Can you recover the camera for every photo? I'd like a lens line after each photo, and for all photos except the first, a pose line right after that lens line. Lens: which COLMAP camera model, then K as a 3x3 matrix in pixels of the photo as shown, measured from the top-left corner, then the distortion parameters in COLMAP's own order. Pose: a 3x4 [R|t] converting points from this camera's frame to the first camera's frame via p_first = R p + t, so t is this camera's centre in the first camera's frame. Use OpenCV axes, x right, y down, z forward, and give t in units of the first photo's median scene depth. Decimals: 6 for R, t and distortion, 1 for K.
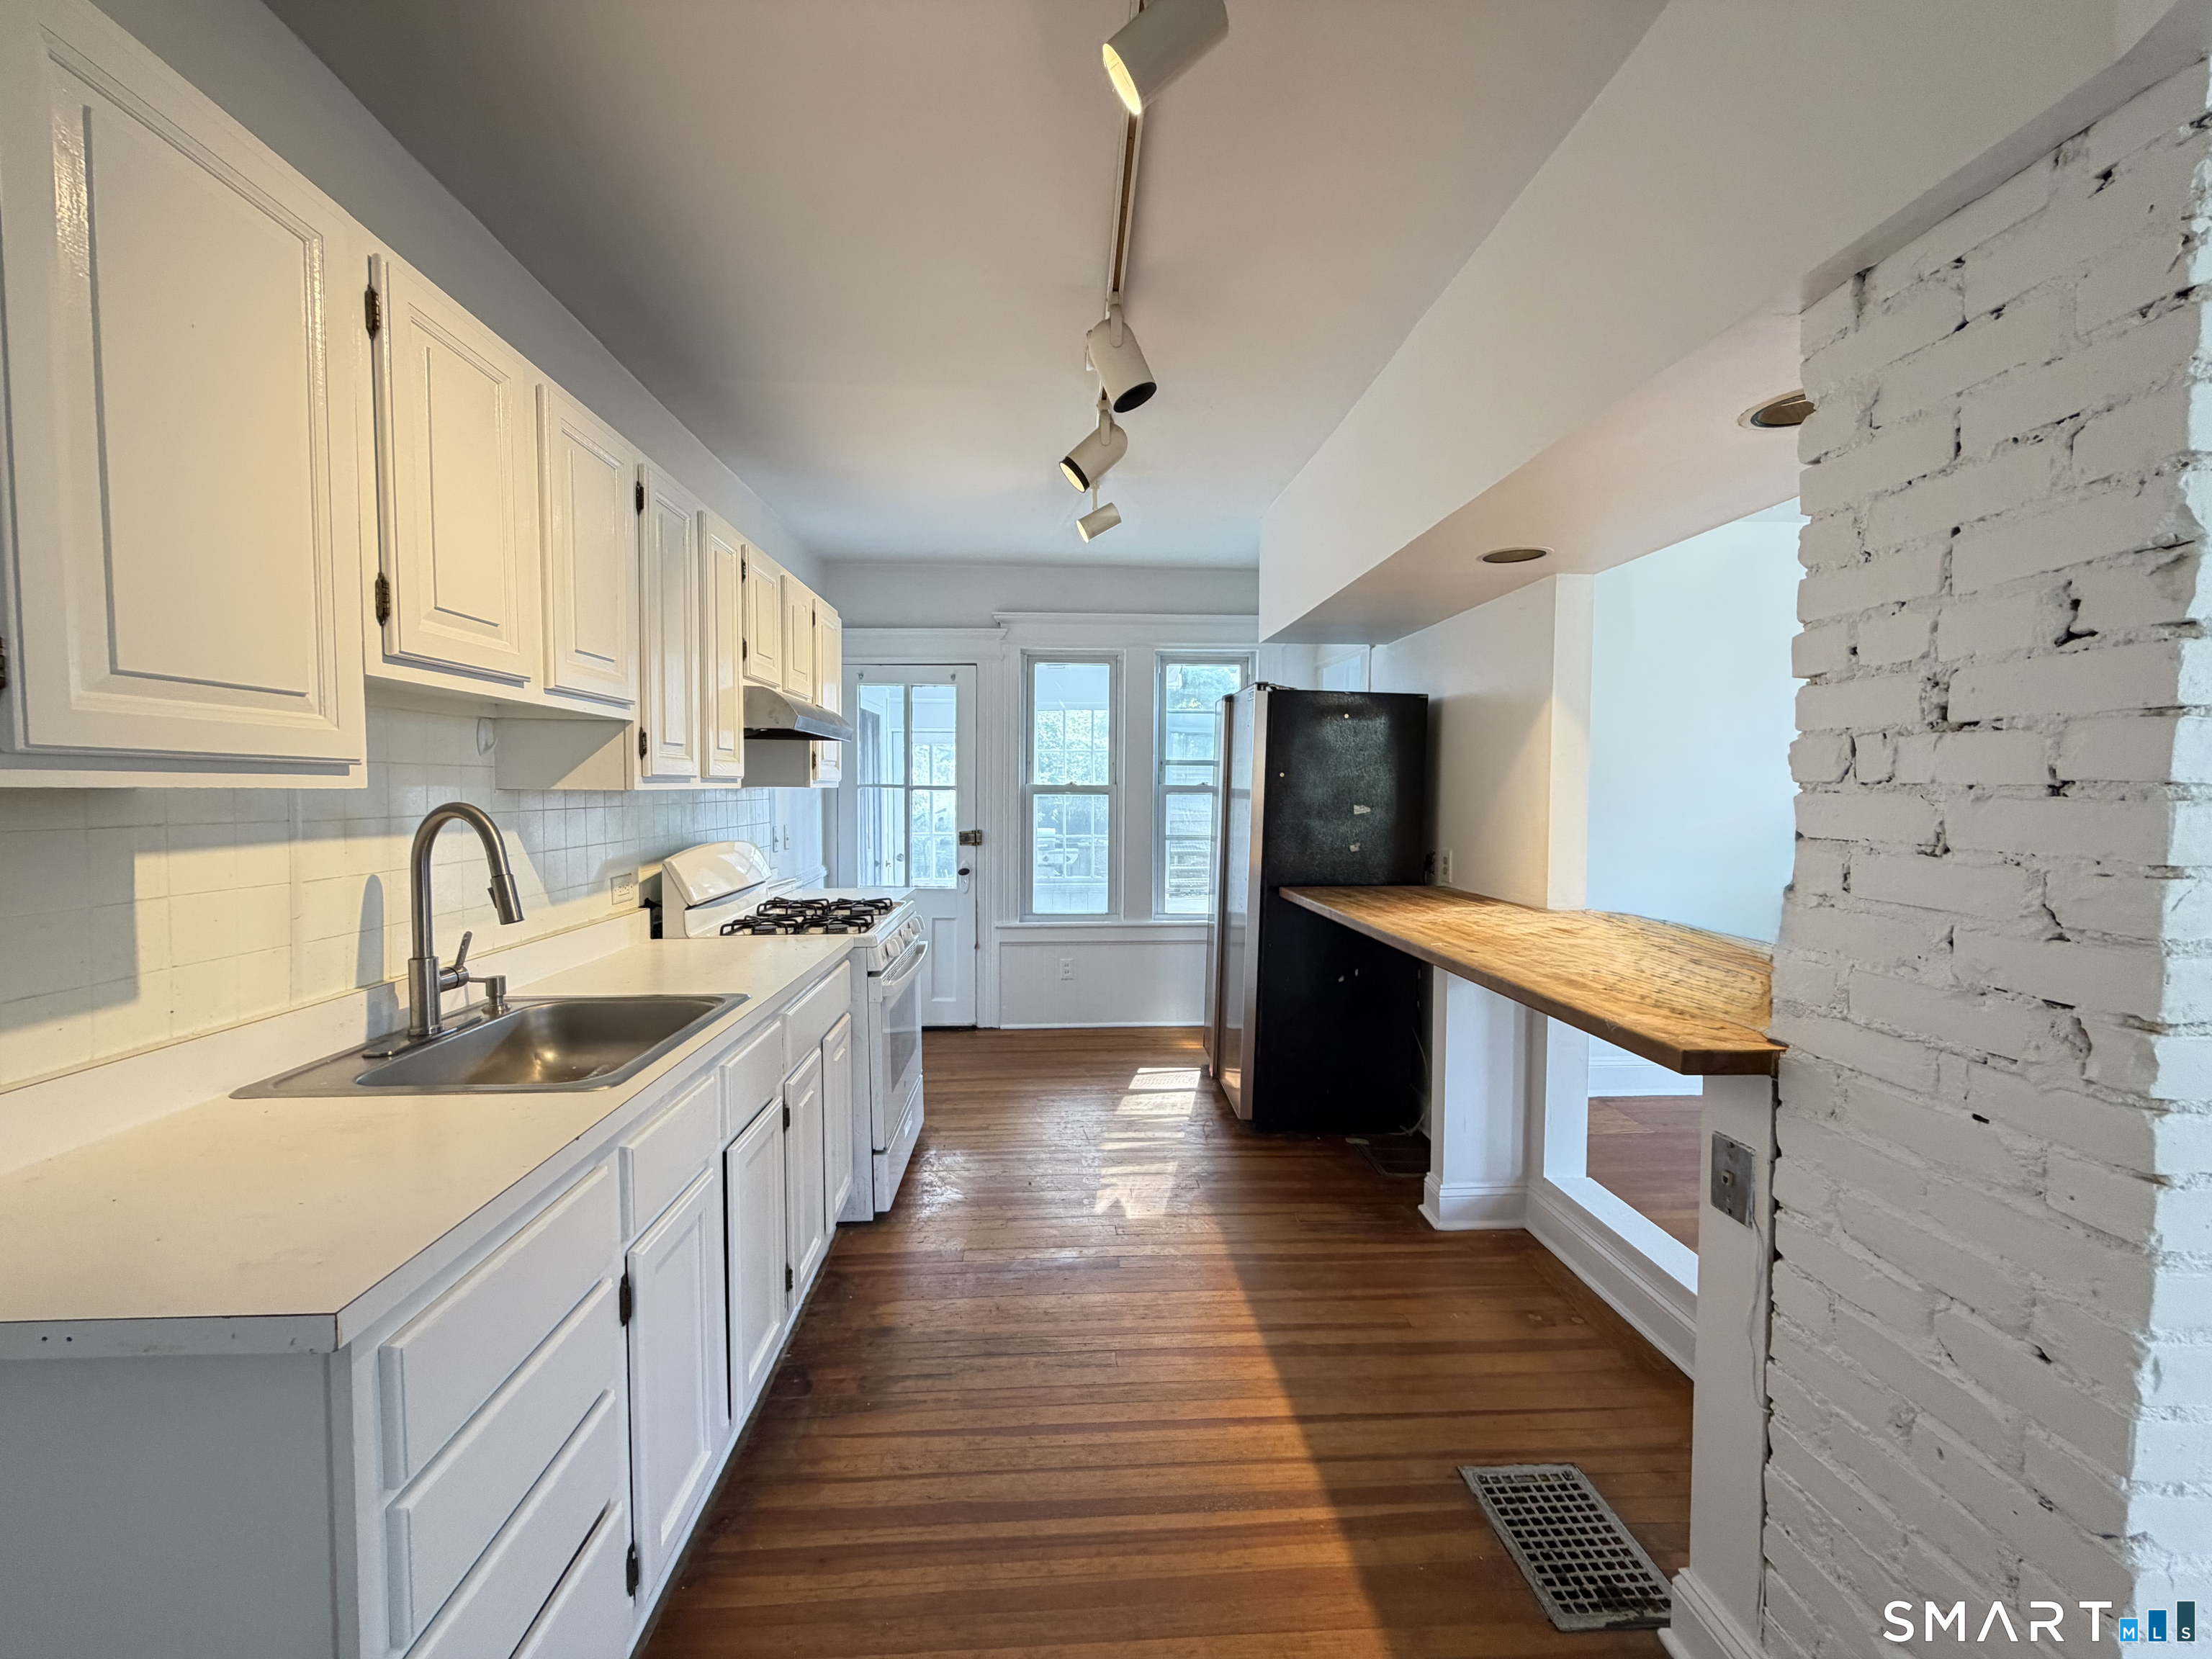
lens RADIAL K [[884.7, 0, 1100.6], [0, 884.7, 829.4], [0, 0, 1]] dist [0.001183, -0.000398]
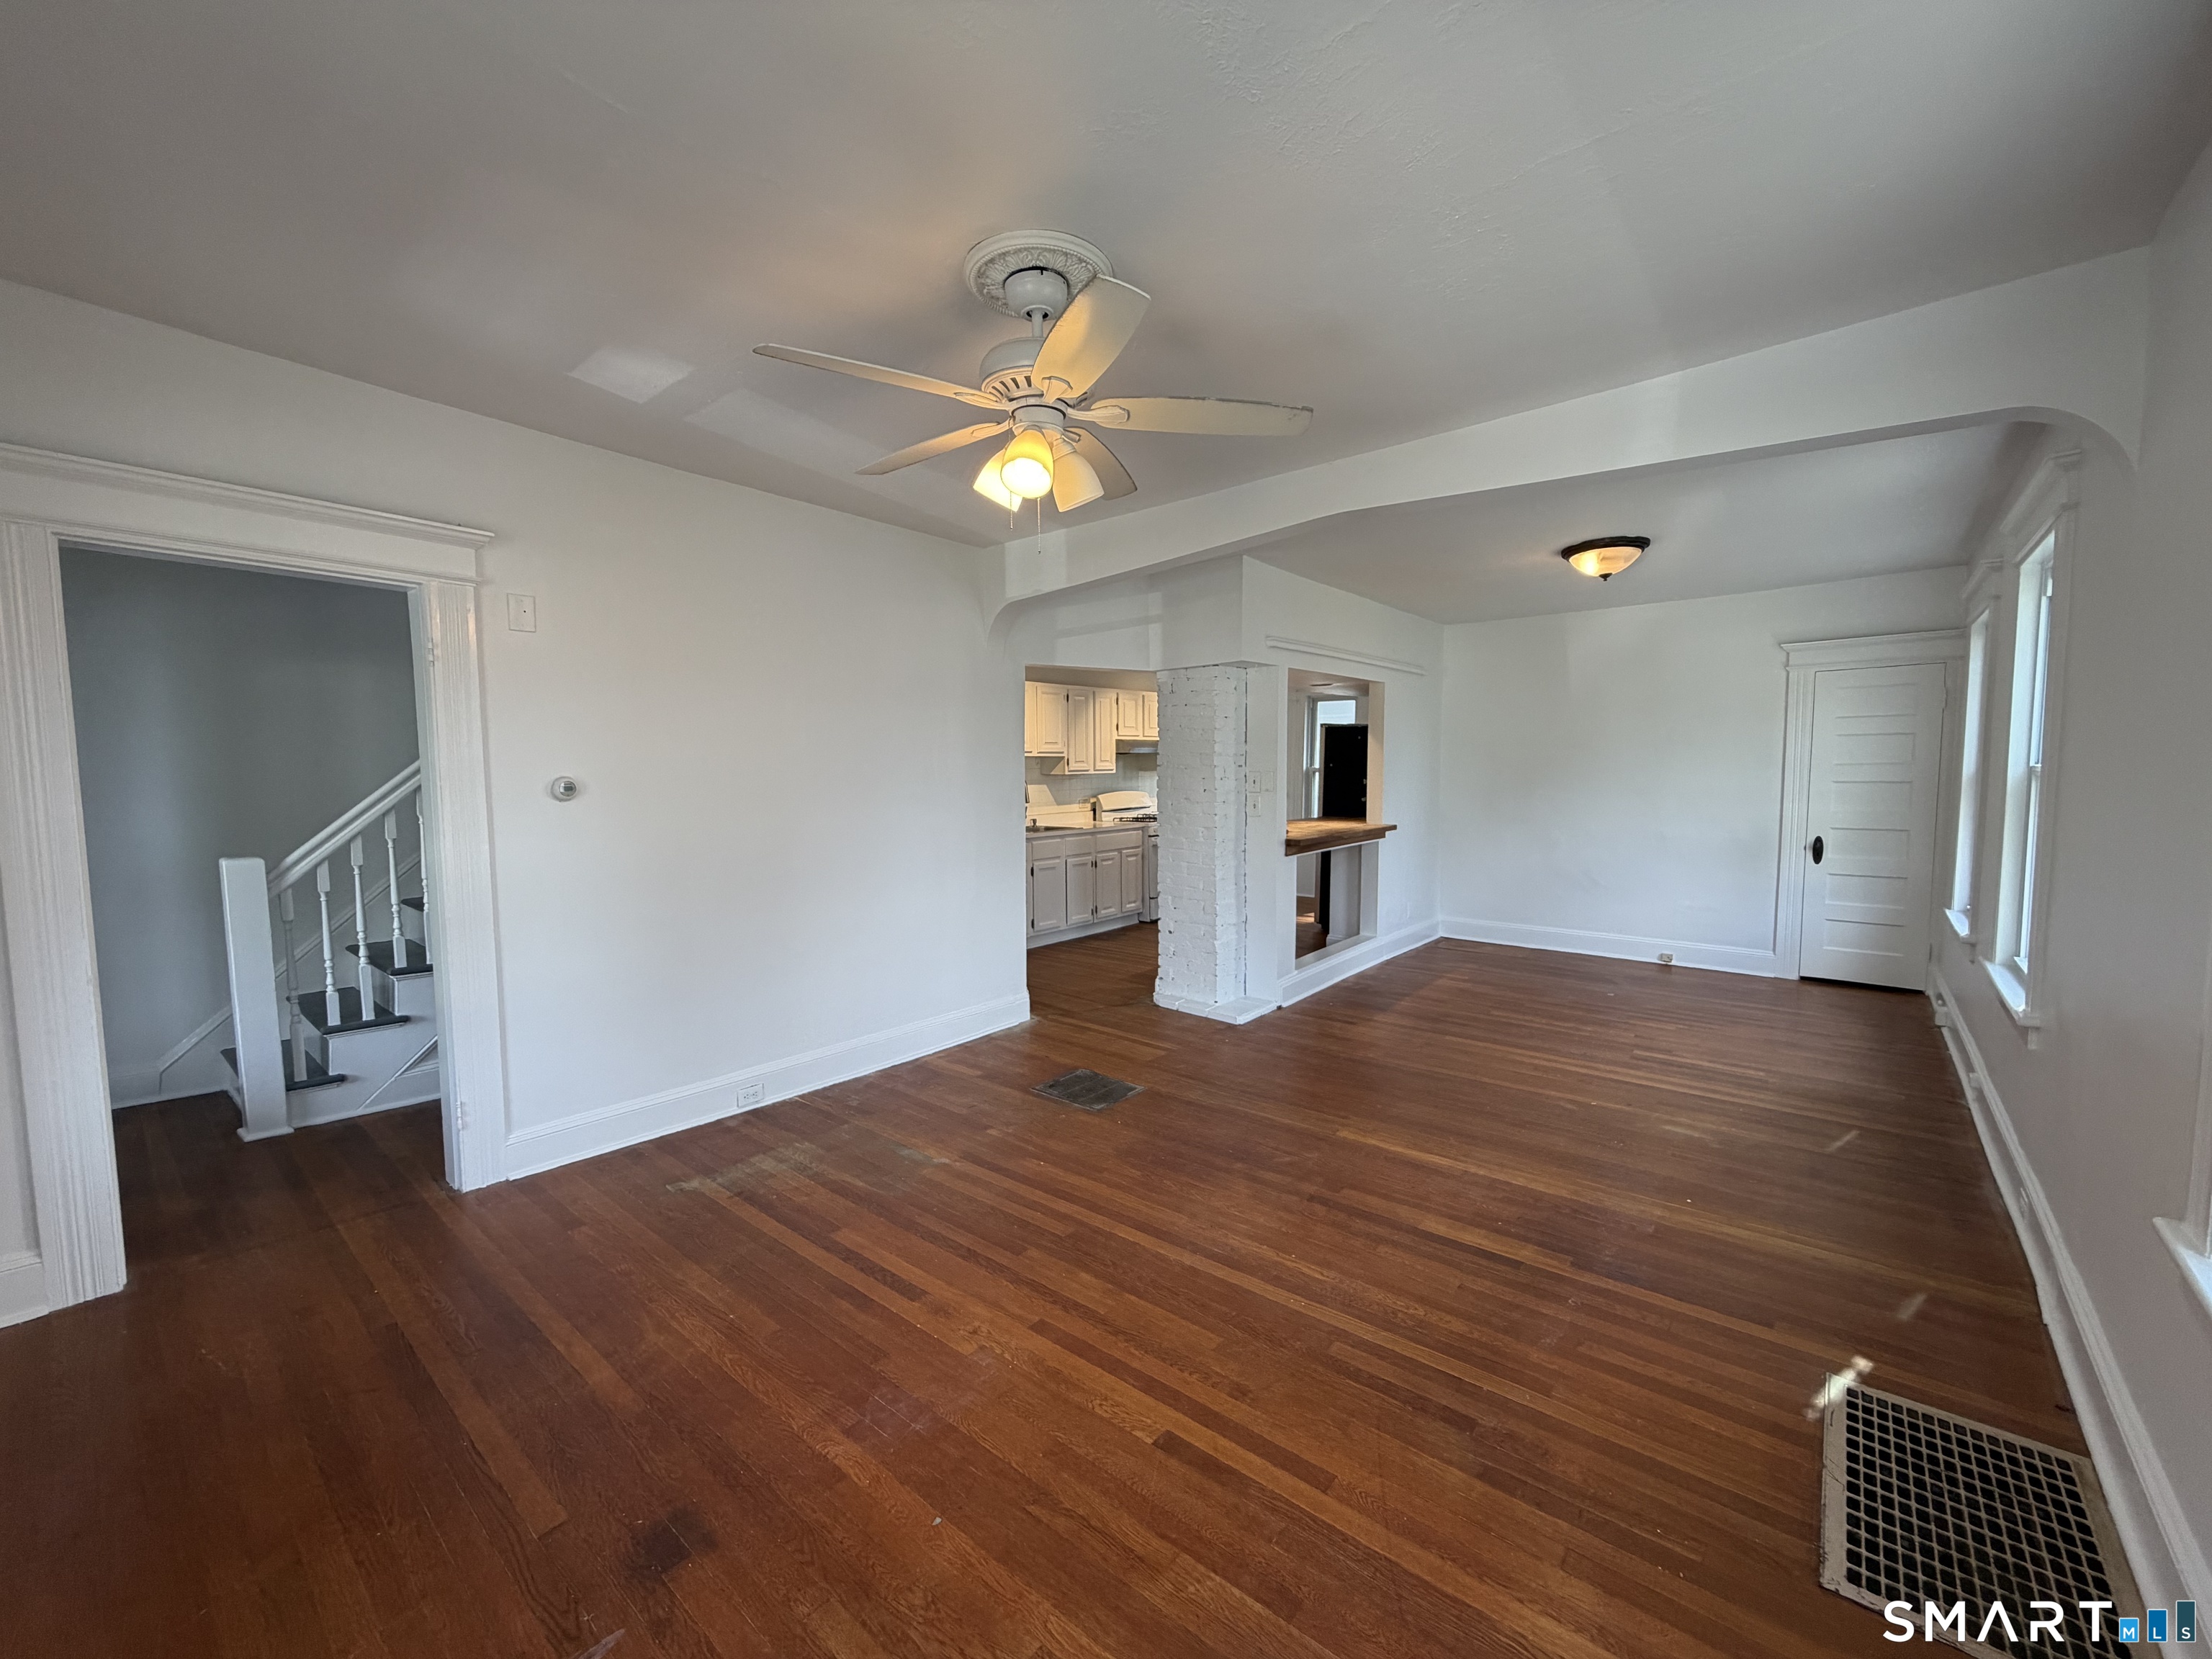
lens RADIAL K [[884.7, 0, 1100.6], [0, 884.7, 829.4], [0, 0, 1]] dist [0.001183, -0.000398]
pose [[0.728118, 0.036495, -0.684479, 1.620204], [-0.015565, 0.999204, 0.036718, 0.037537], [0.685275, -0.016081, 0.728107, -1.231875]]
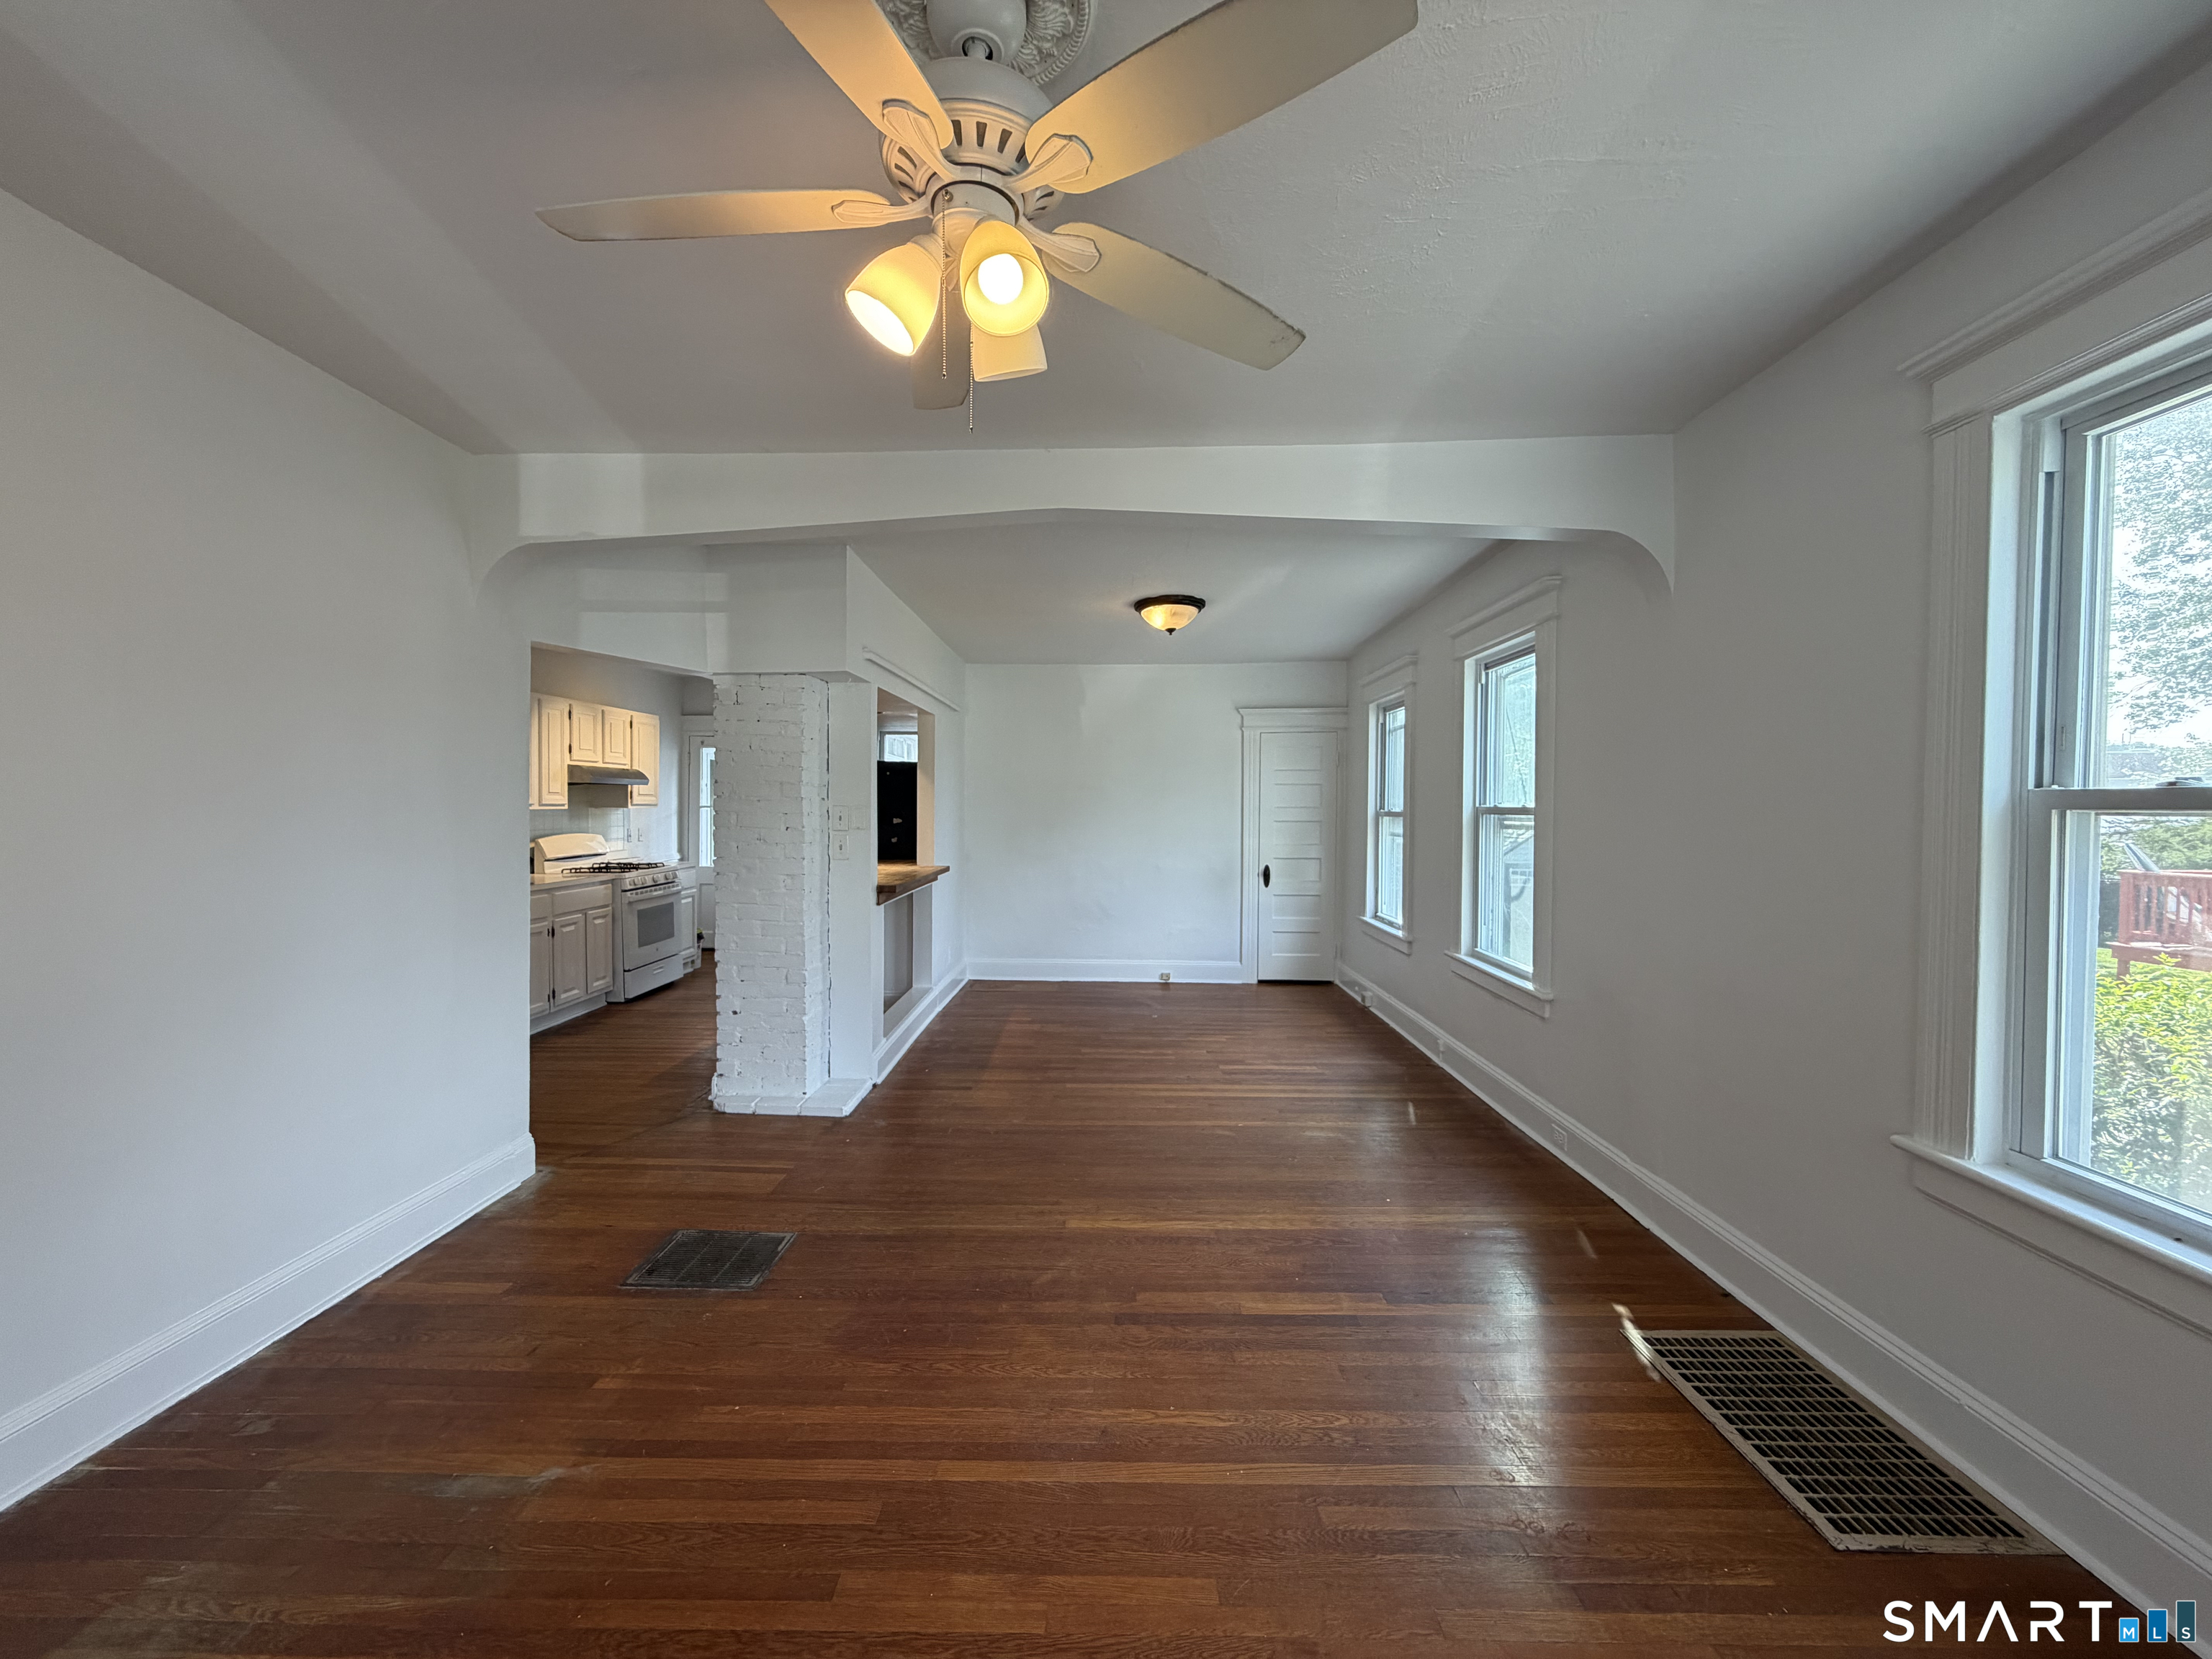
lens RADIAL K [[884.7, 0, 1100.6], [0, 884.7, 829.4], [0, 0, 1]] dist [0.001183, -0.000398]
pose [[0.997128, -0.000734, -0.075731, 1.133596], [-0.000773, 0.999802, -0.019868, 0.051607], [0.075731, 0.019869, 0.996930, -1.167125]]
